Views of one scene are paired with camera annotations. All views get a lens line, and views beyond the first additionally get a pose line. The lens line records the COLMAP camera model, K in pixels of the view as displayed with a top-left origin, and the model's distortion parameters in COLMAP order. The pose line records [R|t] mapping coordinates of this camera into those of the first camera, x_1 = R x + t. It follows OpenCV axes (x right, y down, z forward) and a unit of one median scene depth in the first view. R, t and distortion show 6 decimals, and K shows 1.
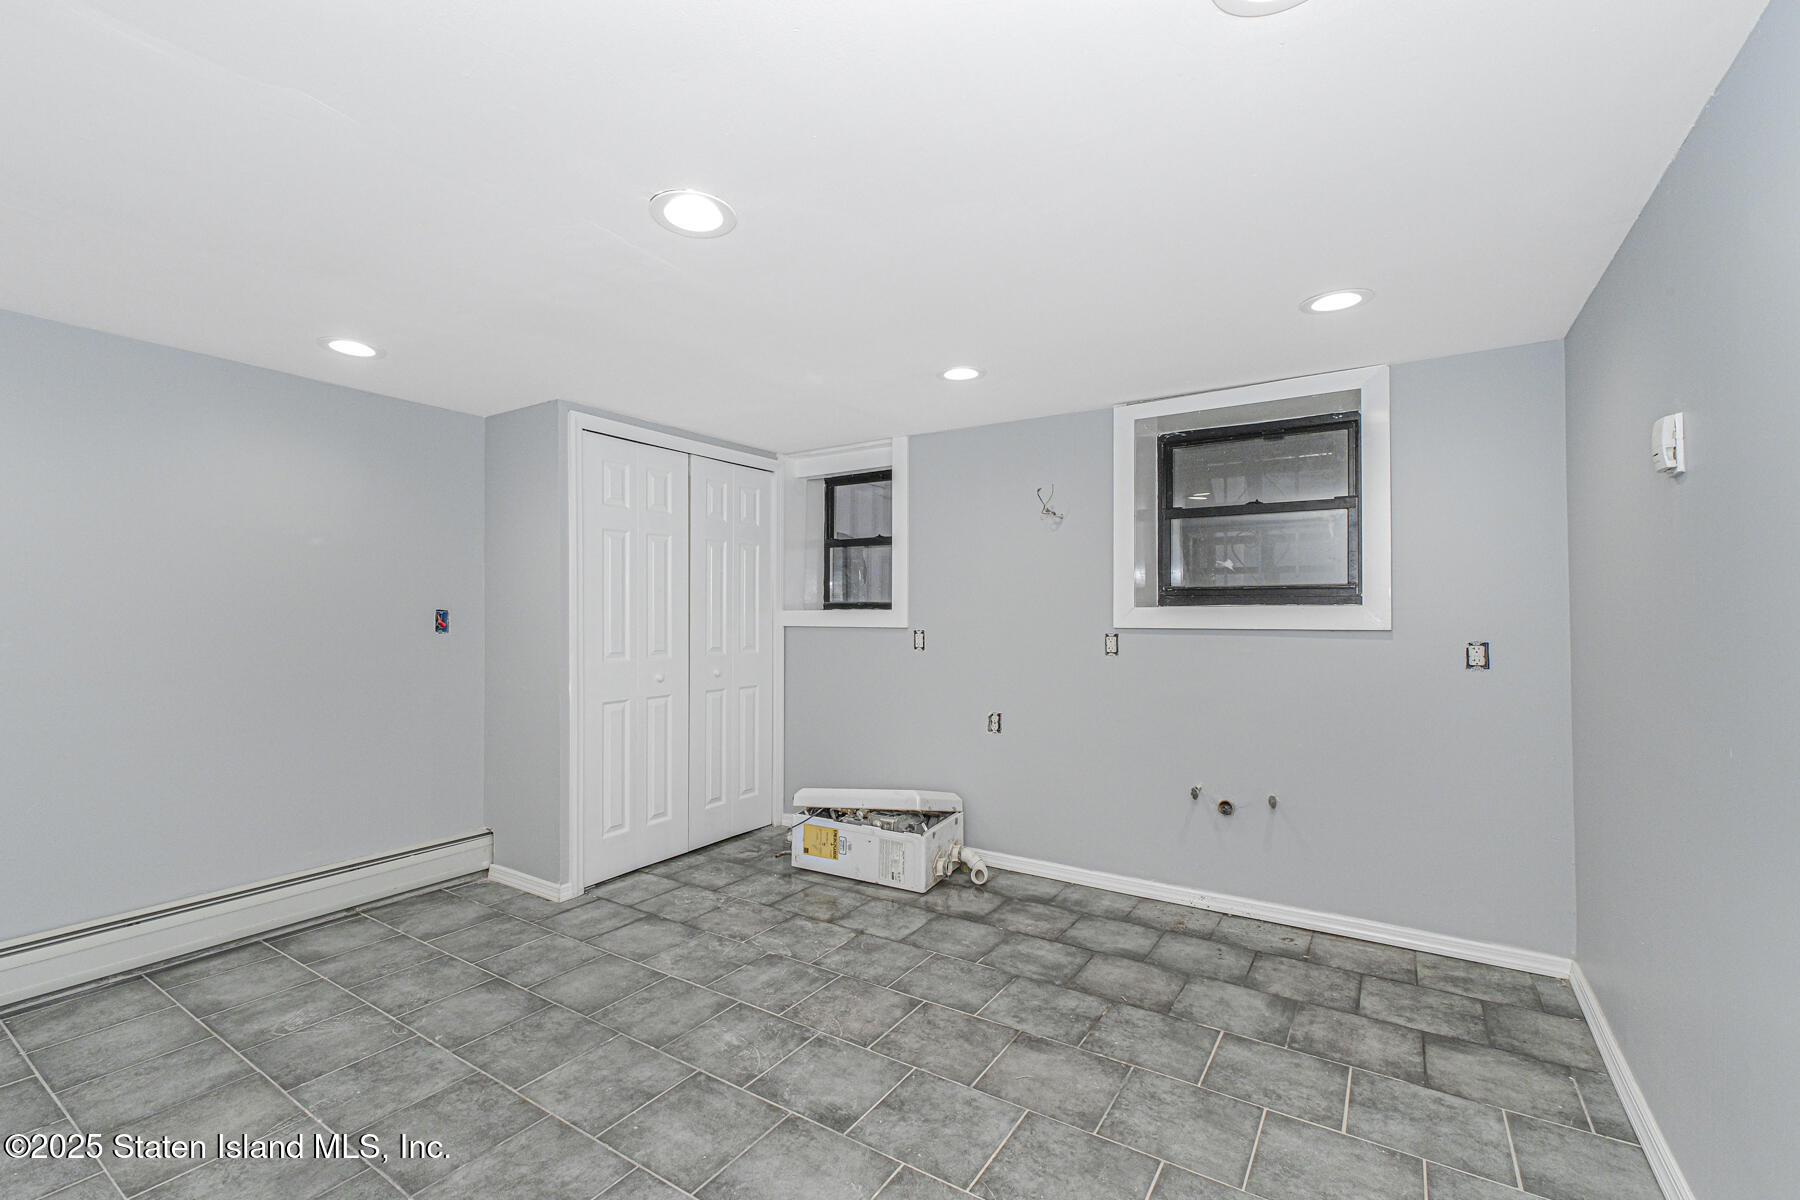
lens RADIAL K [[777.6, 0, 887.4], [0, 777.6, 606.5], [0, 0, 1]] dist [0.003637, -0.000453]
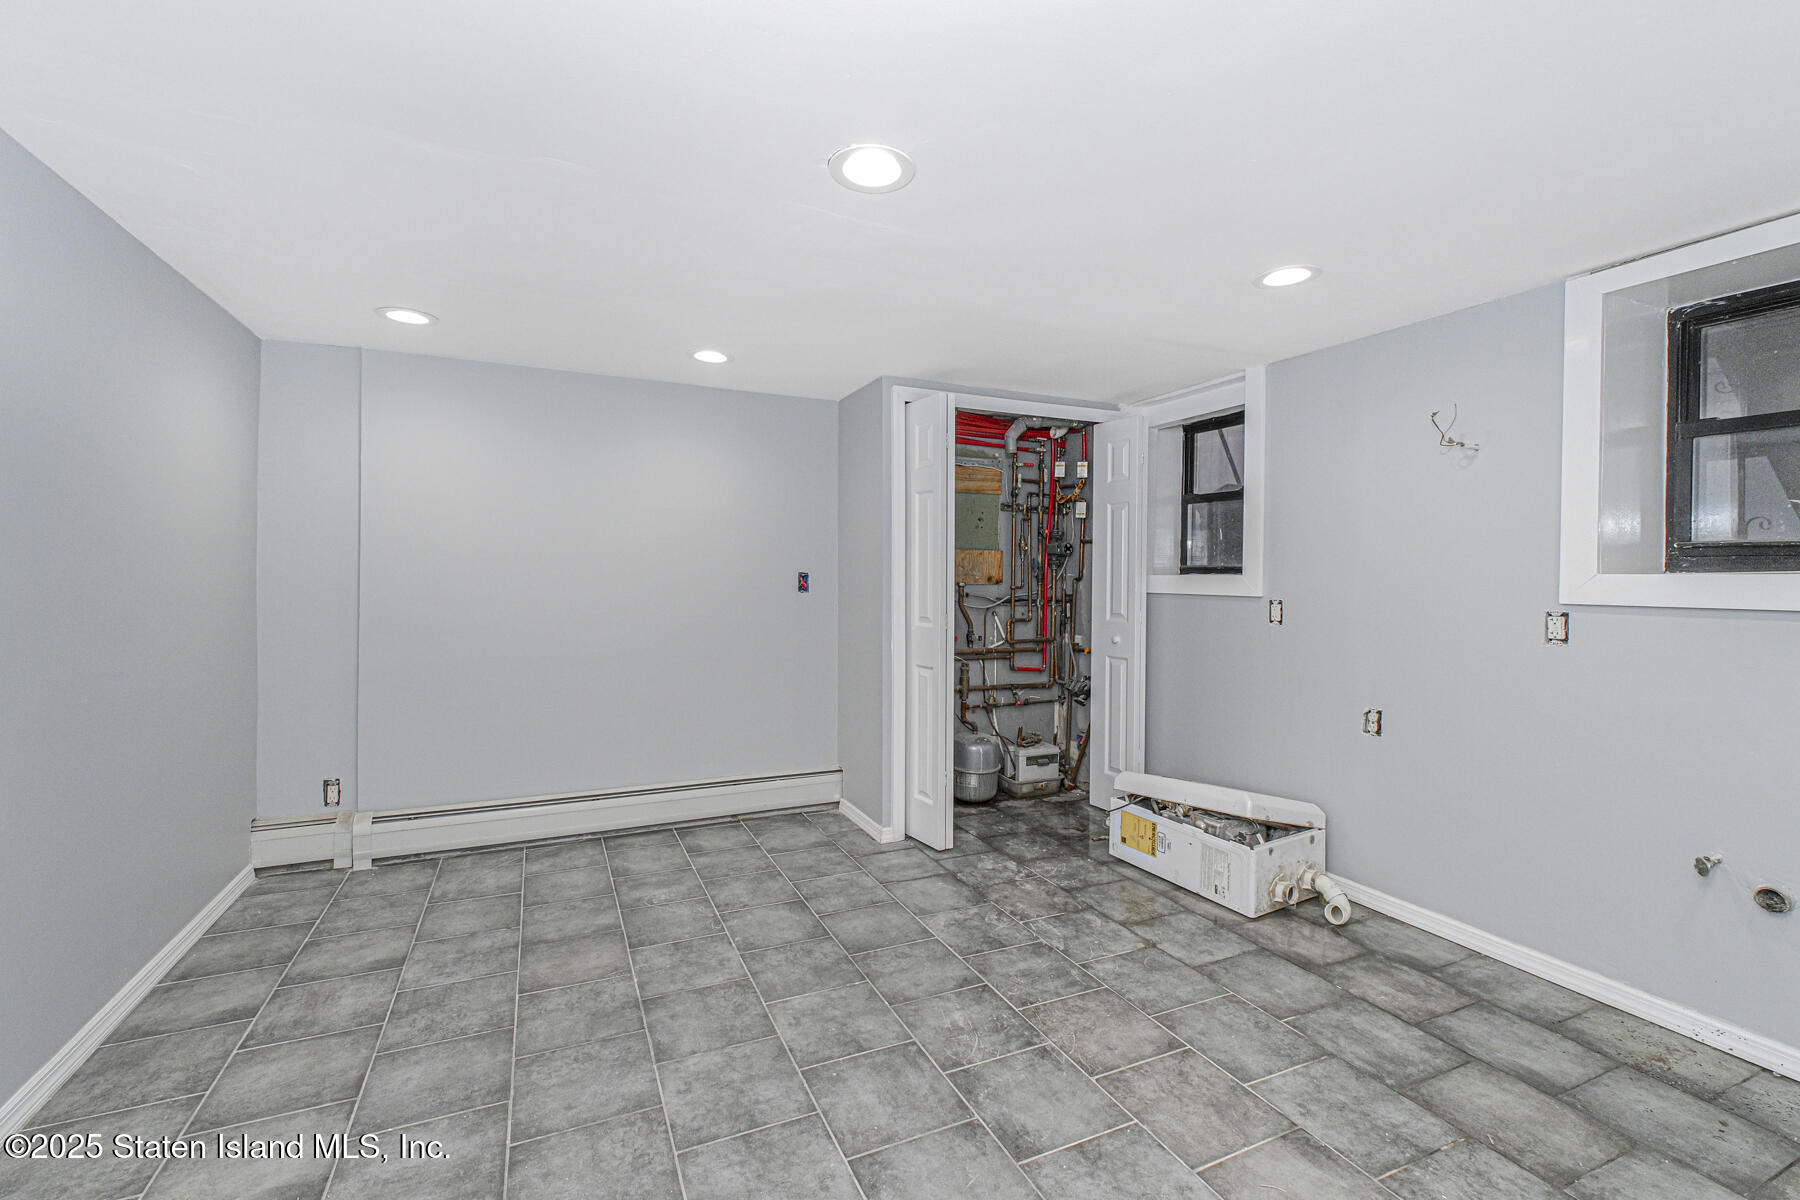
lens RADIAL K [[777.6, 0, 894.9], [0, 777.6, 585.6], [0, 0, 1]] dist [0.003637, -0.000453]
pose [[0.843694, 0.014003, -0.536642, 0.188889], [-0.002776, 0.999760, 0.021724, -0.002310], [0.536817, -0.016839, 0.843531, 0.116771]]
